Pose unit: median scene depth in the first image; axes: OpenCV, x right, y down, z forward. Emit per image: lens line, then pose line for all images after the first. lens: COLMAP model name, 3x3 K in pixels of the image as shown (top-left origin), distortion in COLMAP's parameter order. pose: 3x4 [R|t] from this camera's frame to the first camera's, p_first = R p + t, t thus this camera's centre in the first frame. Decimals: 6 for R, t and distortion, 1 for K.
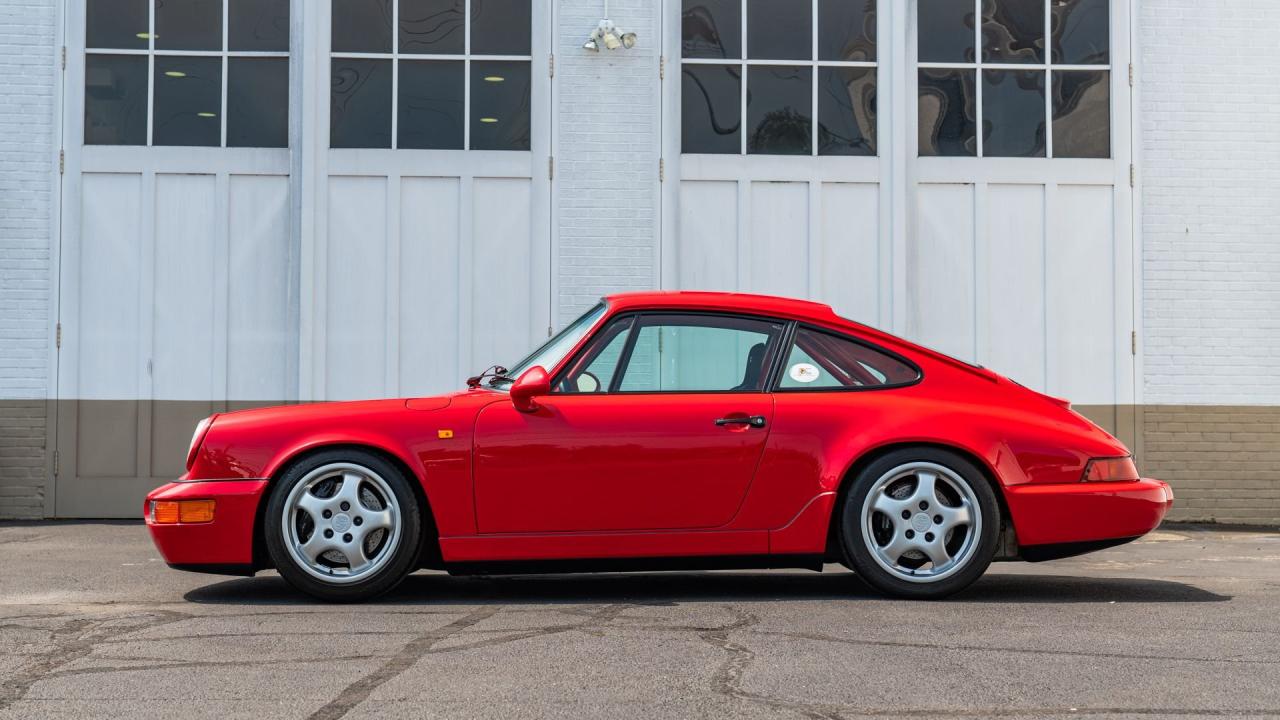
lens RADIAL K [[2001.5, 0, 626.8], [0, 2001.5, 328.3], [0, 0, 1]] dist [0.051935, 0.088021]
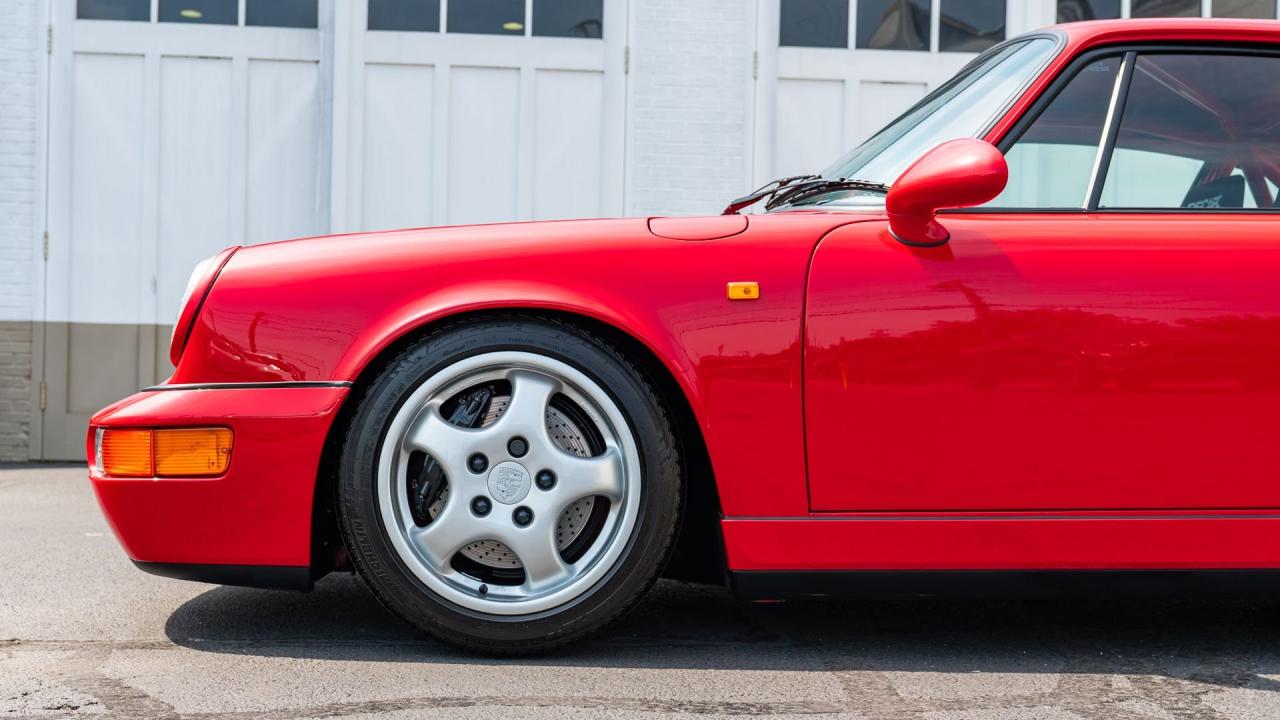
lens RADIAL K [[1999.3, 0, 666.7], [0, 1999.3, 397.8], [0, 0, 1]] dist [0.016466, 0.072165]
pose [[0.999774, 0.016864, 0.012959, -0.084750], [-0.017591, 0.998149, 0.058224, 0.038115], [-0.011953, -0.058439, 0.998219, 0.412079]]
